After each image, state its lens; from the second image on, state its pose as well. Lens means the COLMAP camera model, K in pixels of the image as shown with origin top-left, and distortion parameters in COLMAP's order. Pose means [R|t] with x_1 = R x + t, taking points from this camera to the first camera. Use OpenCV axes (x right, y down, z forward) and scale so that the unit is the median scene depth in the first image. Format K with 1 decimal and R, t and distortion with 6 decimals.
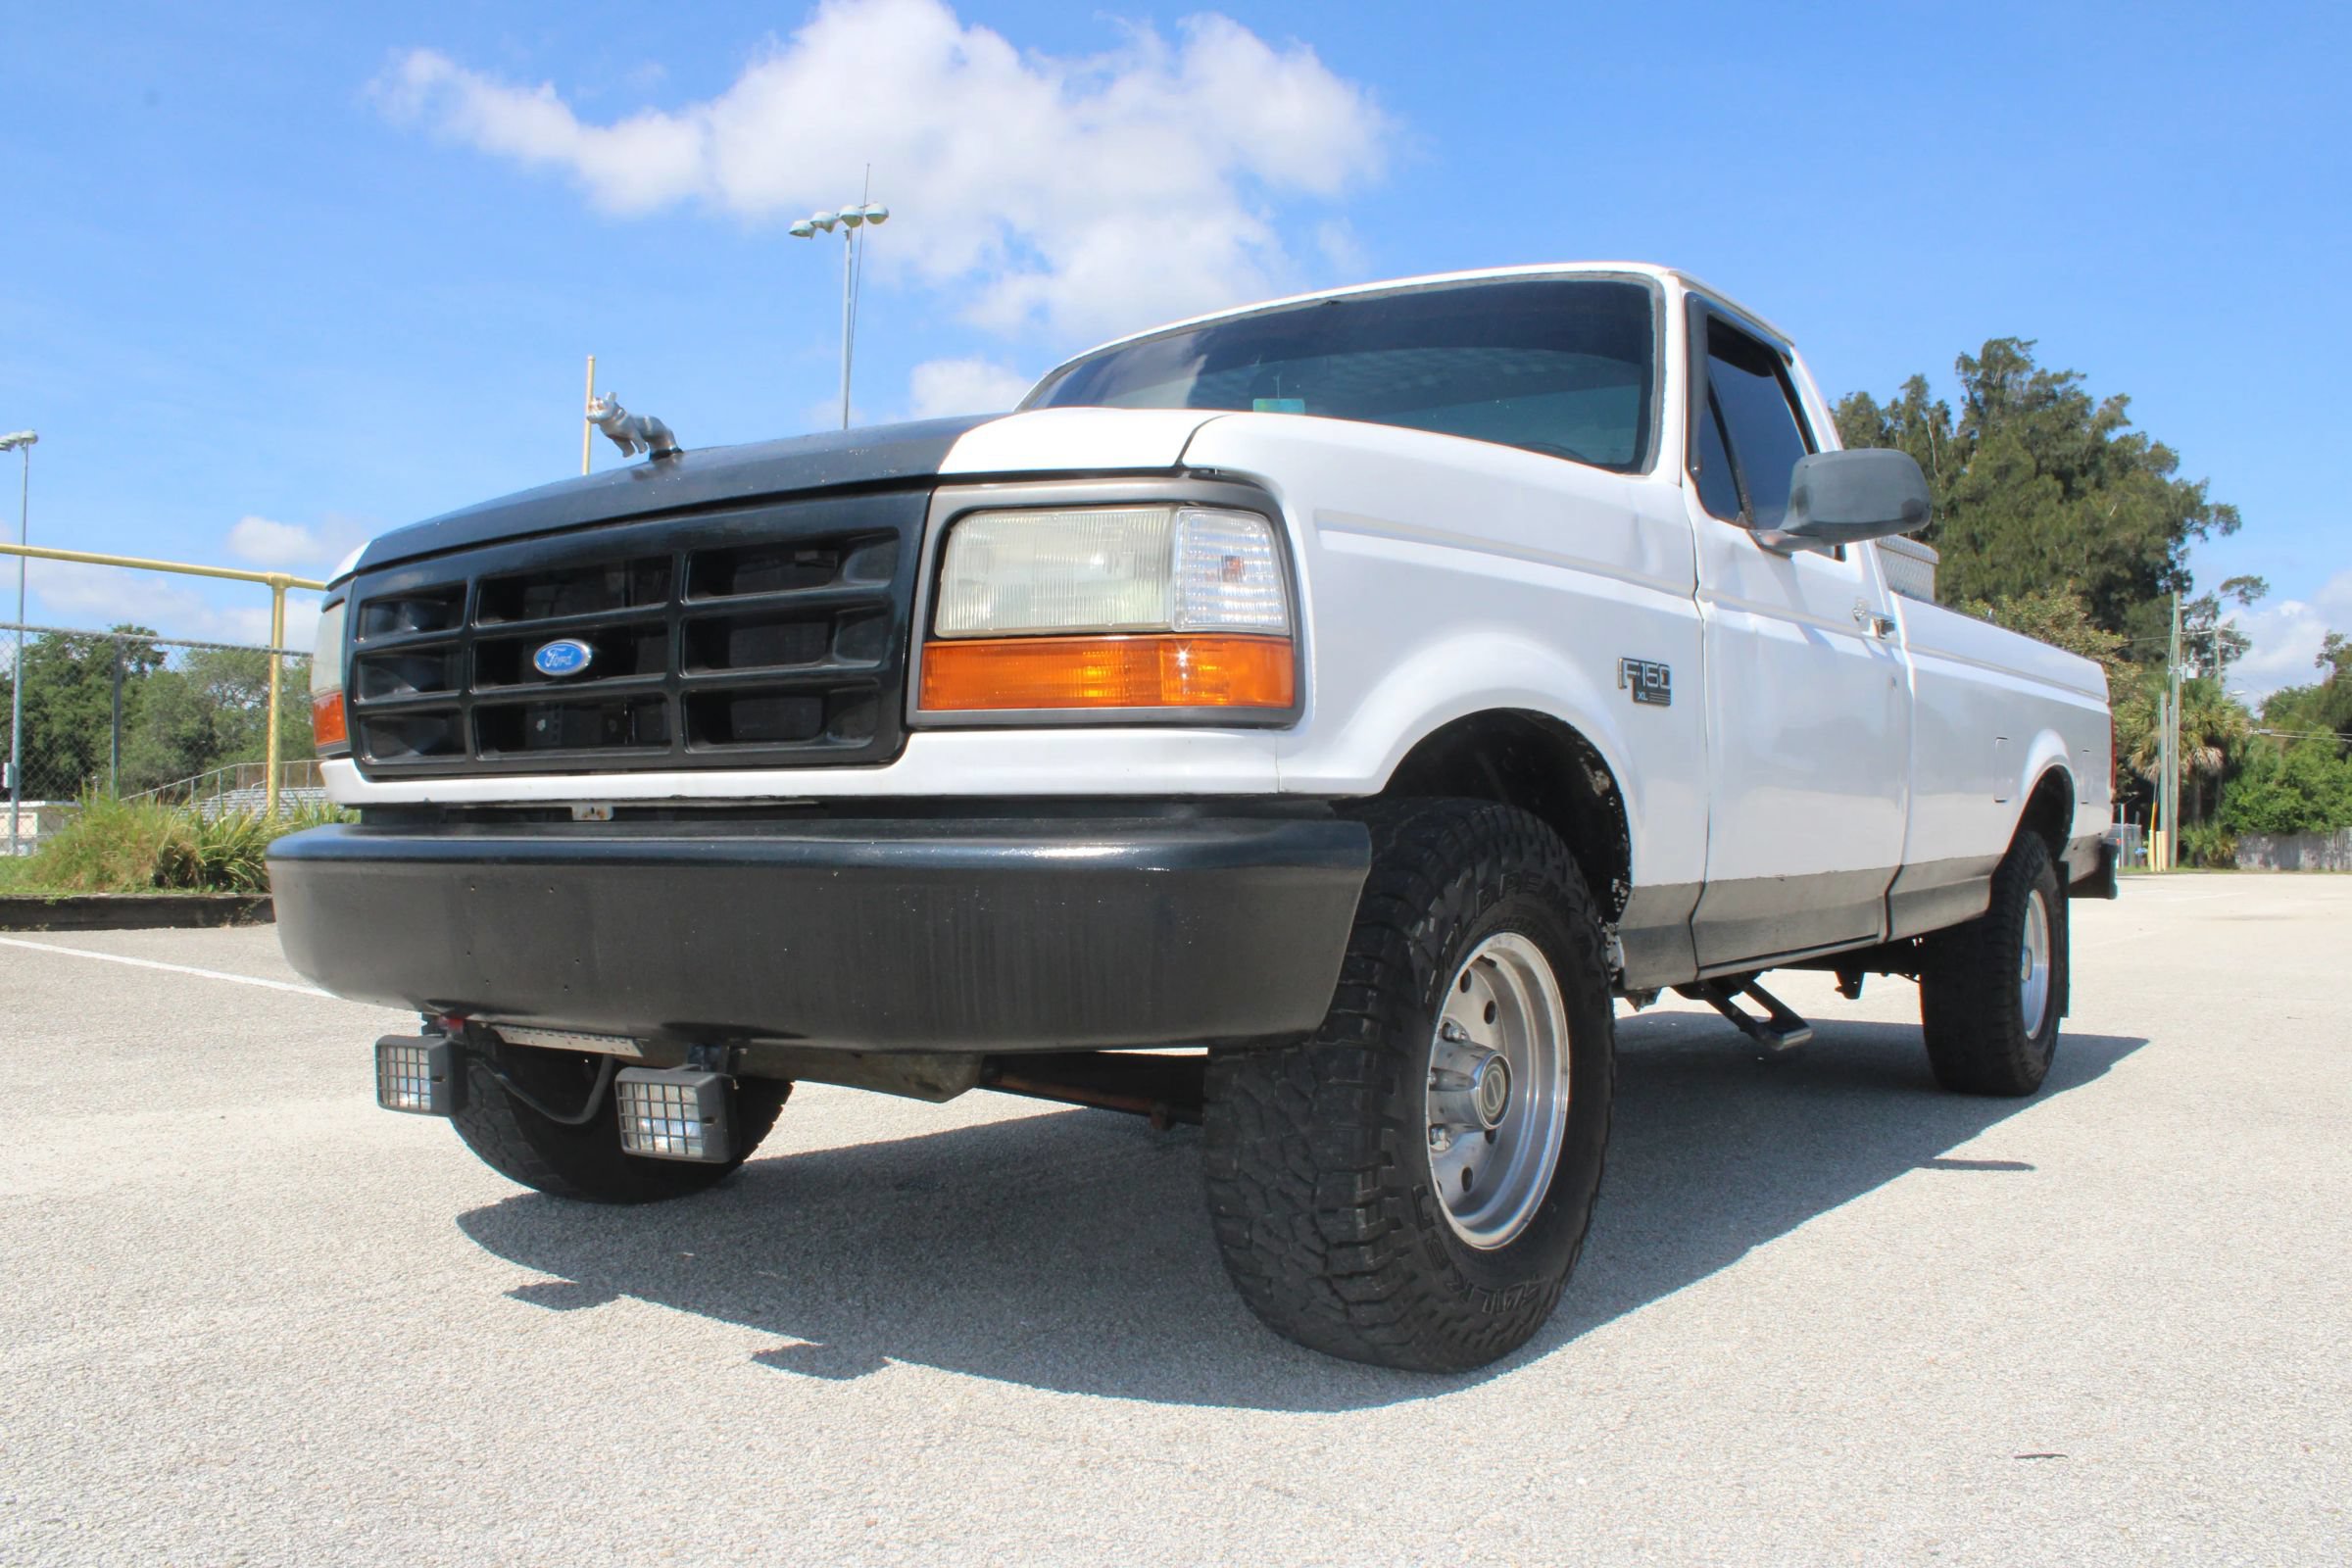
lens RADIAL K [[1942.7, 0, 1157.1], [0, 1942.7, 799.5], [0, 0, 1]] dist [-0.169219, 0.150062]
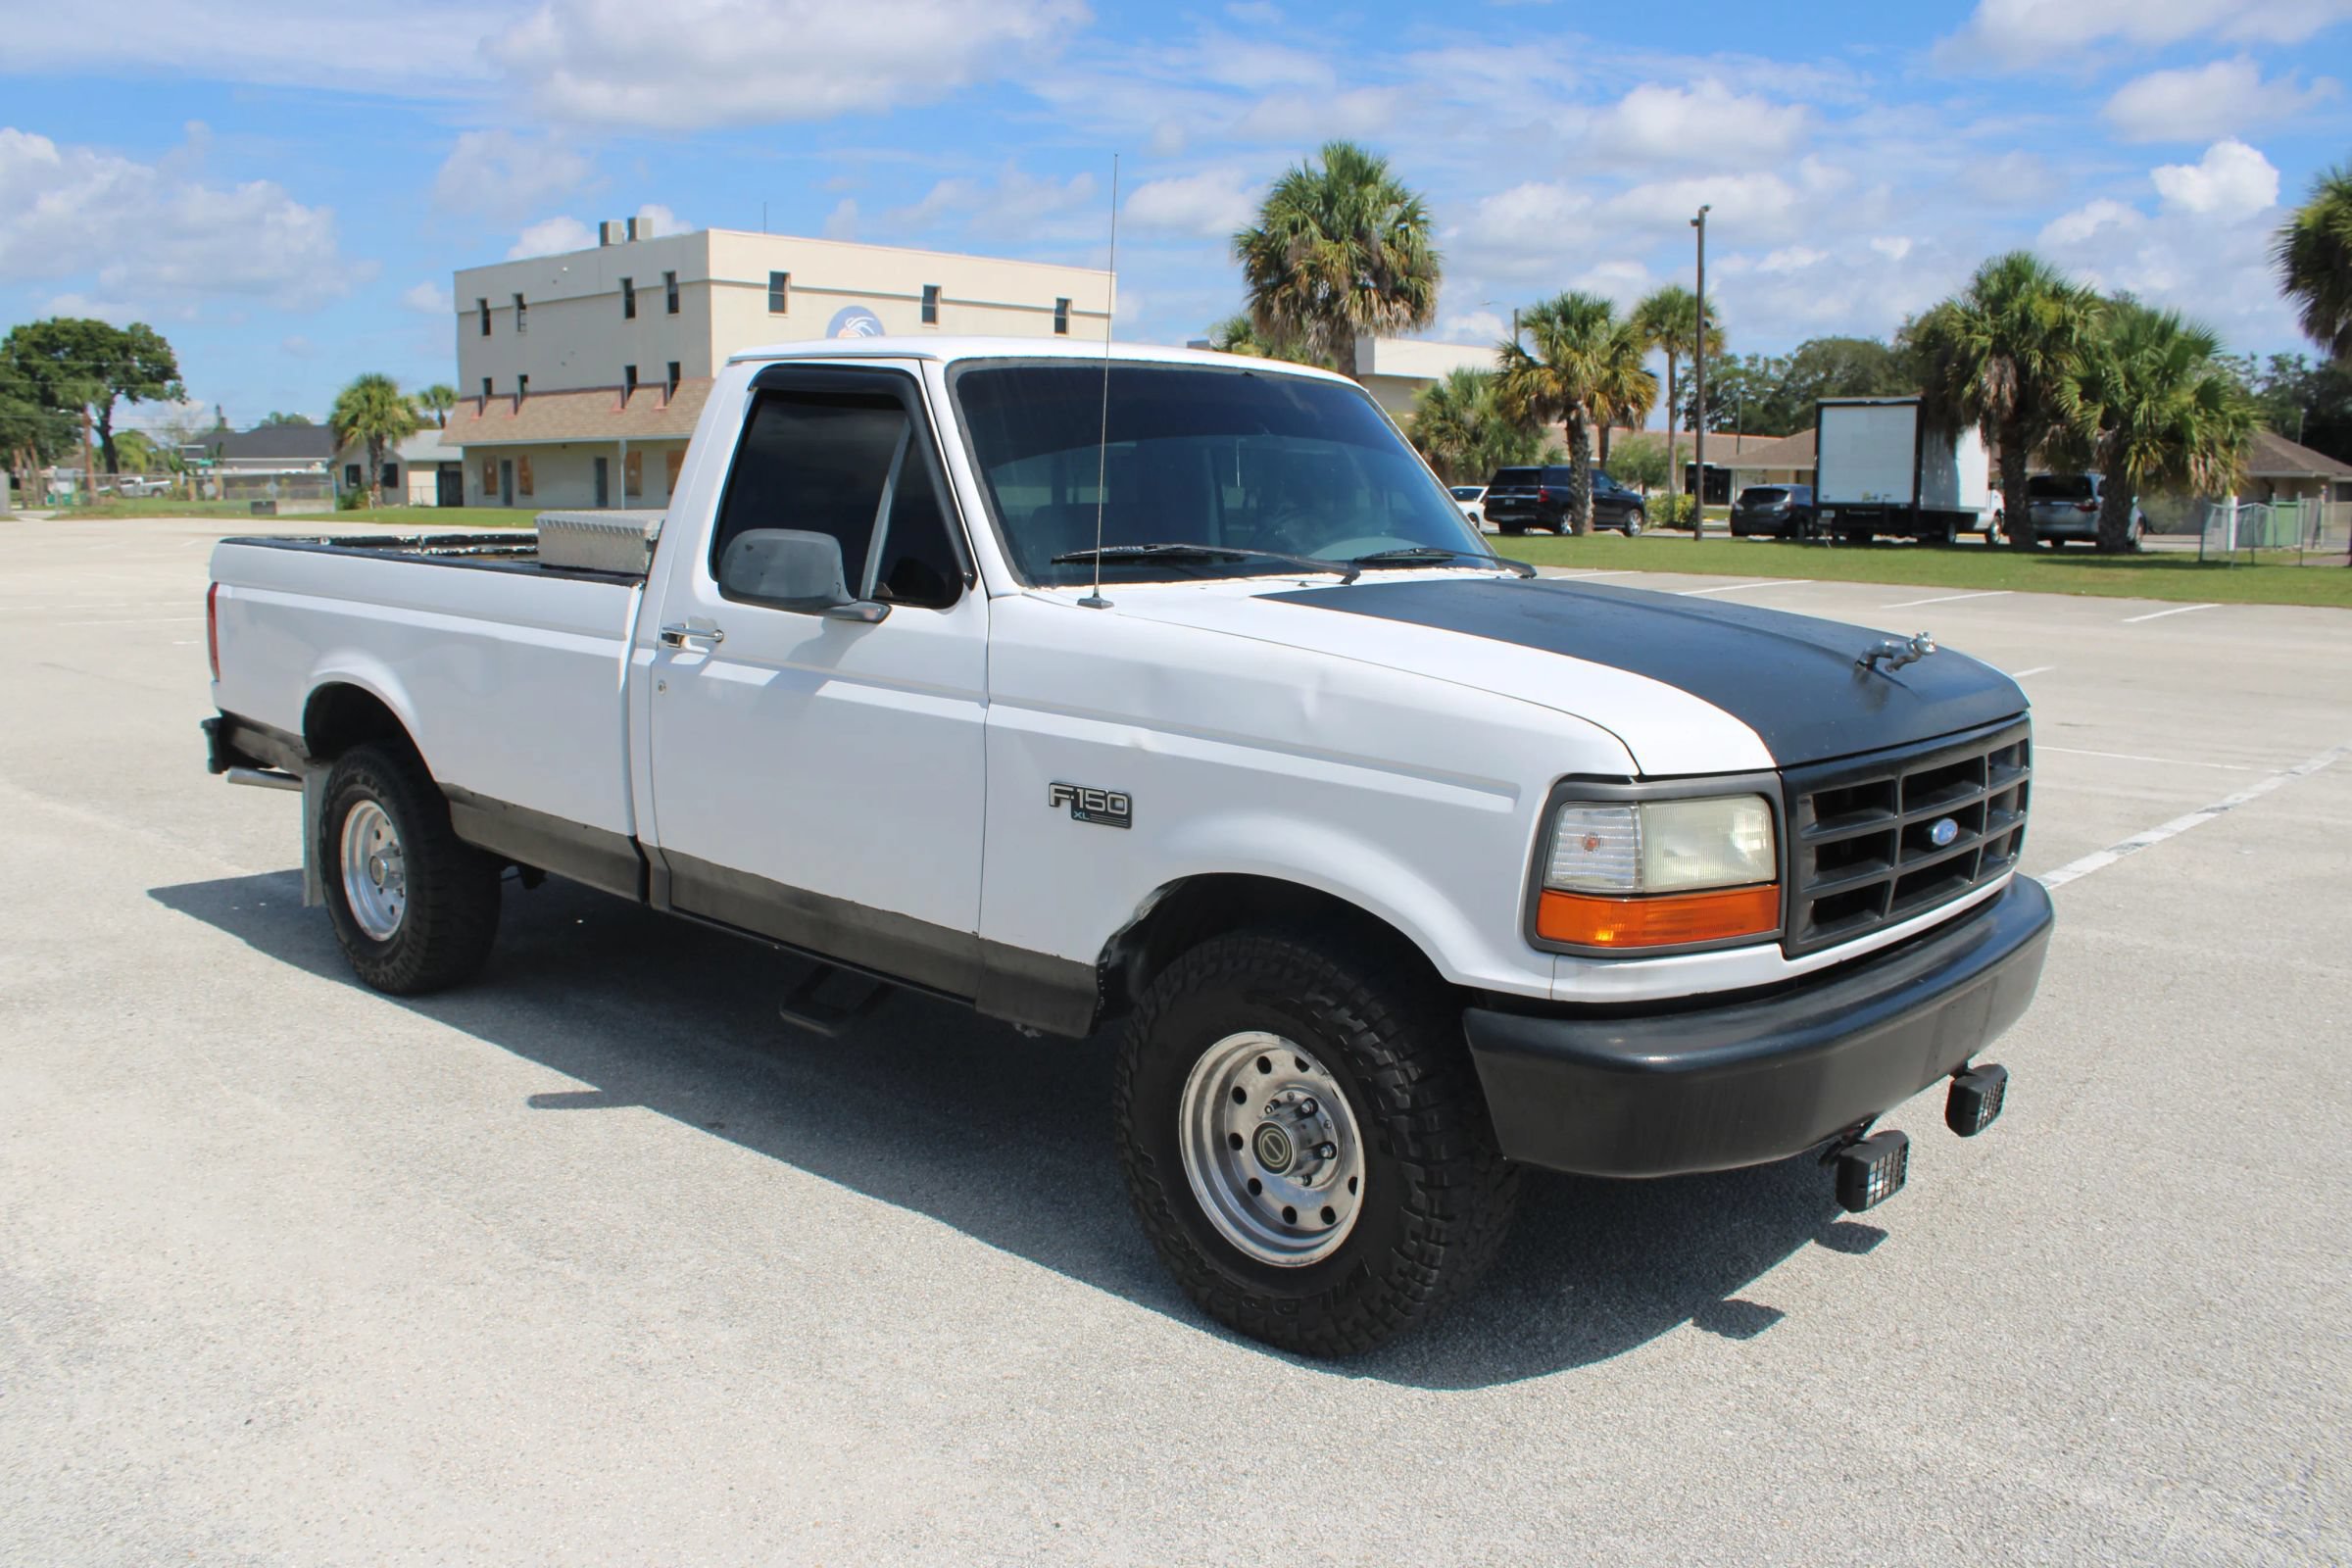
lens RADIAL K [[1945.7, 0, 1161.2], [0, 1945.7, 794.2], [0, 0, 1]] dist [-0.174280, 0.159651]
pose [[0.099100, -0.163119, 0.981617, -0.803845], [-0.038600, 0.985100, 0.167595, -0.145347], [-0.994329, -0.054499, 0.091327, 0.671364]]
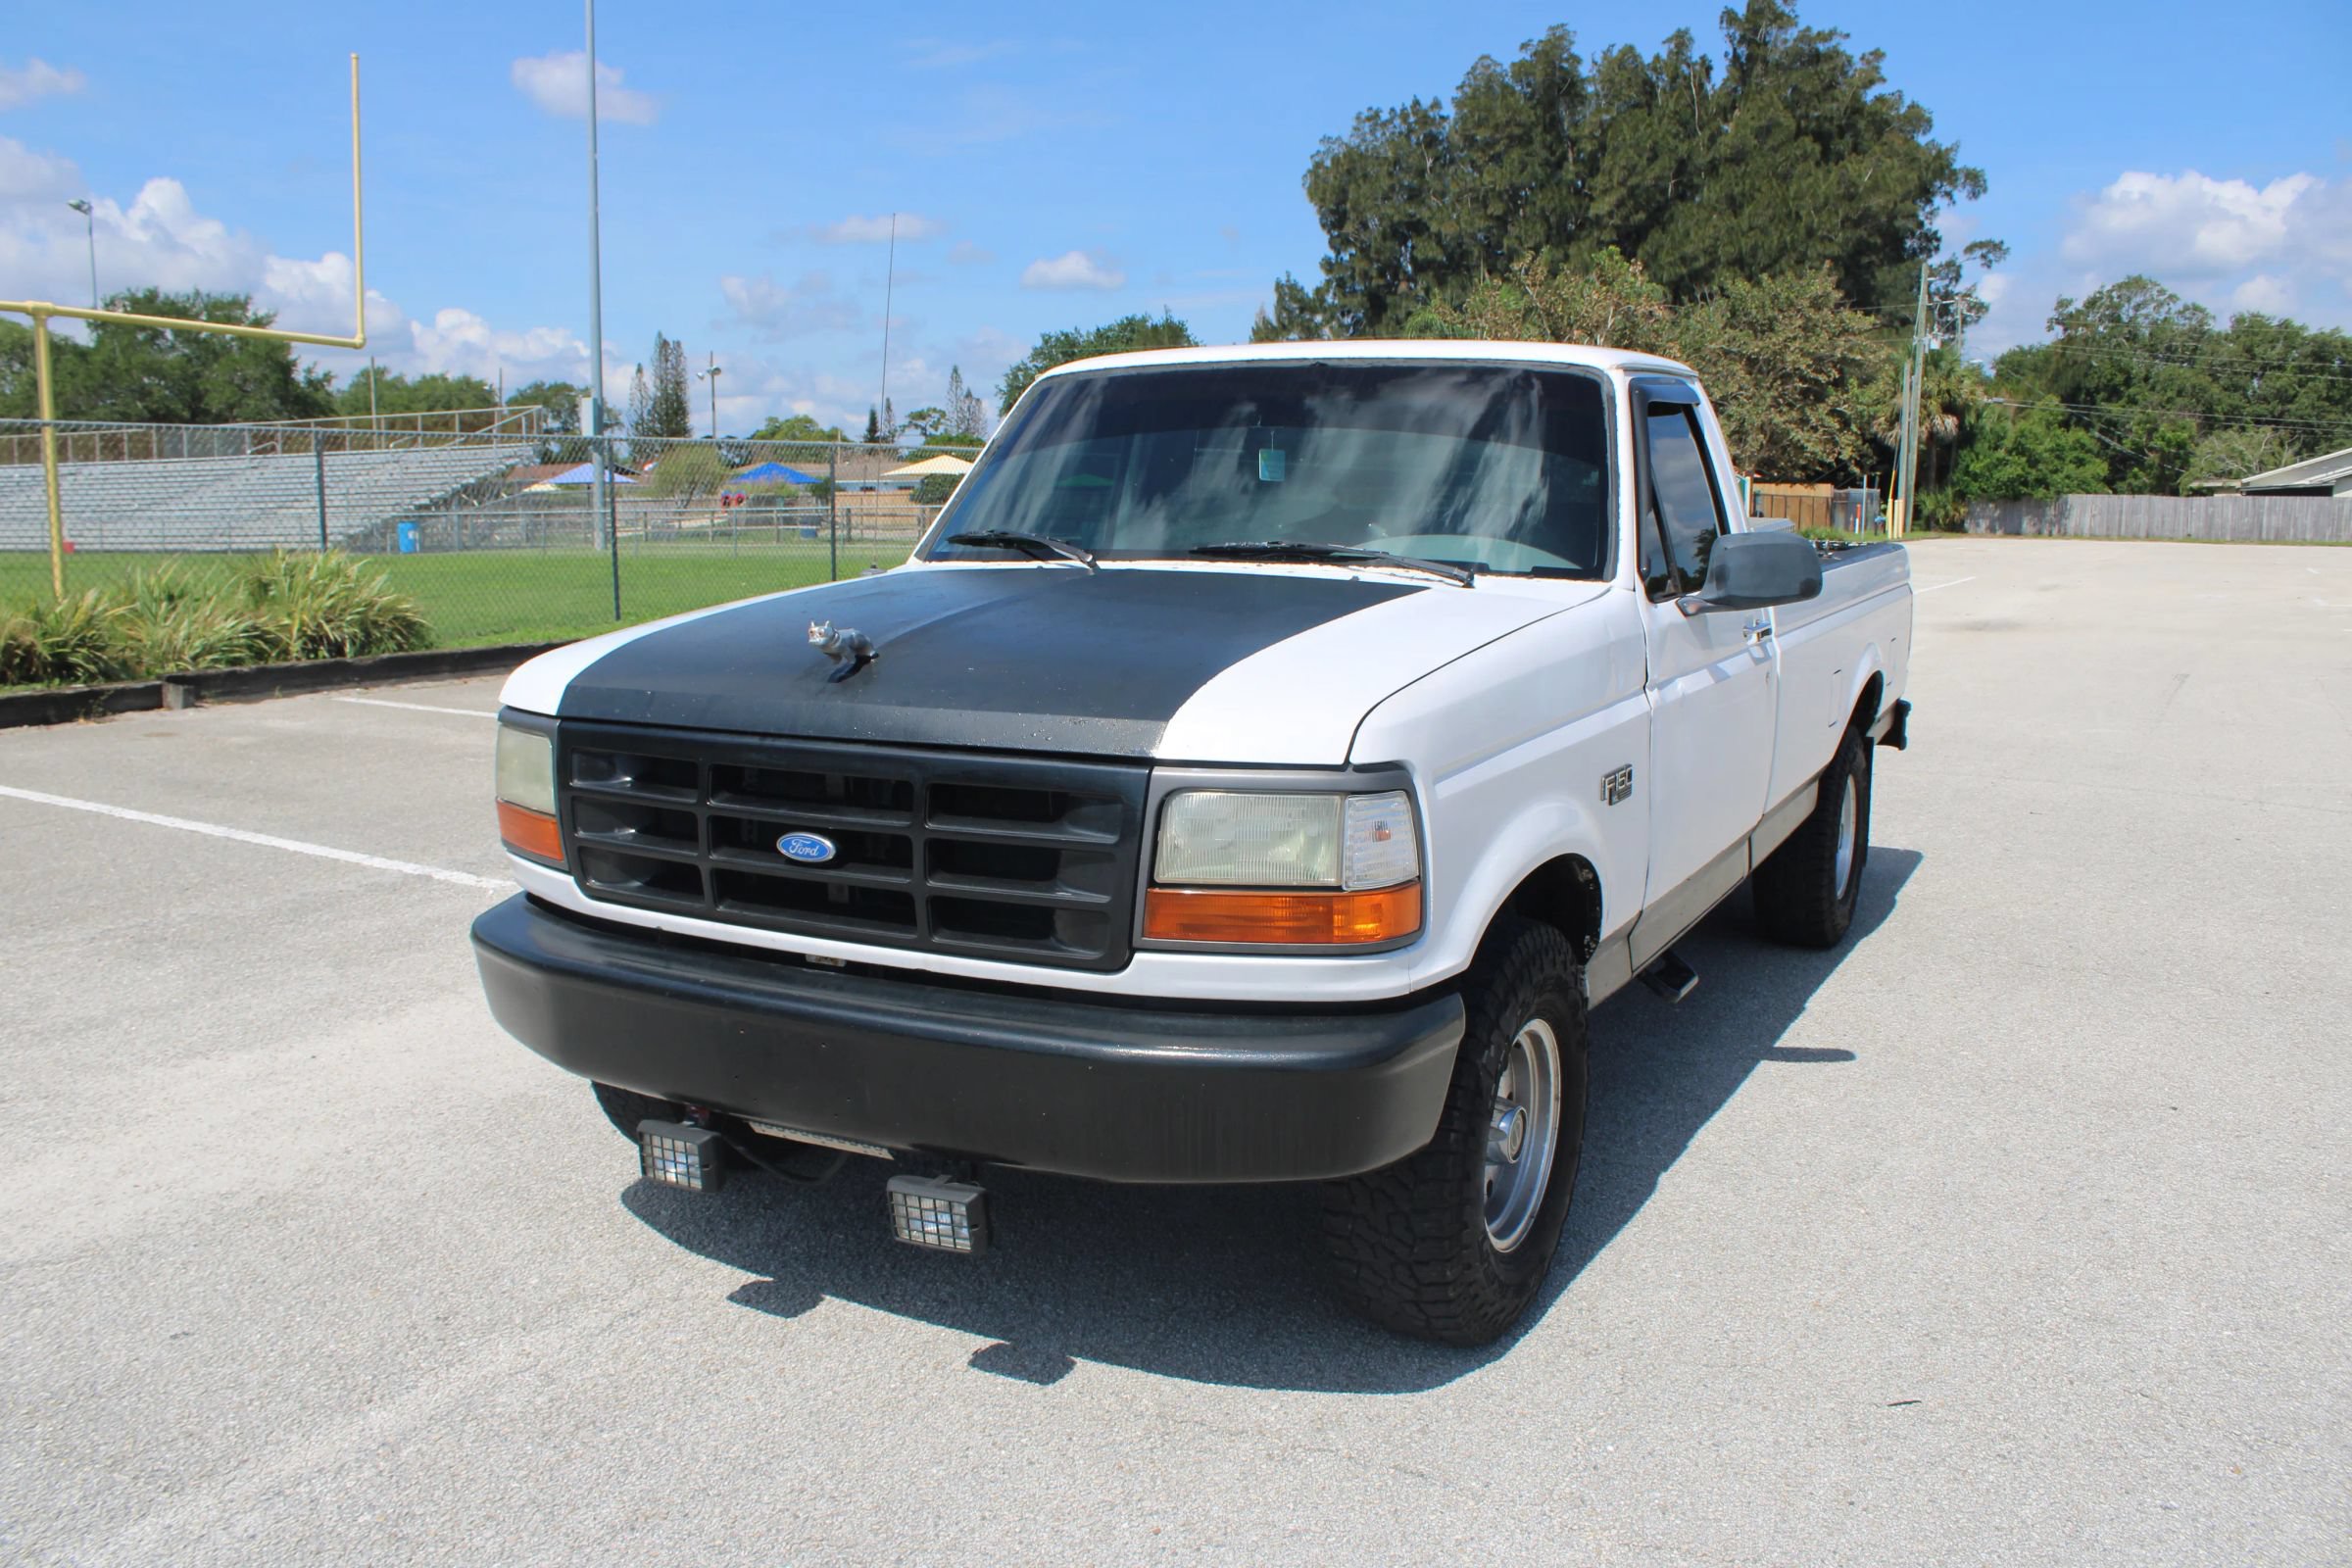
lens RADIAL K [[1957.2, 0, 1154.6], [0, 1957.2, 792.6], [0, 0, 1]] dist [-0.176120, 0.160516]
pose [[0.991906, -0.025220, 0.124448, -0.113062], [0.002469, 0.983723, 0.179674, -0.155153], [-0.126954, -0.177913, 0.975823, -0.115941]]
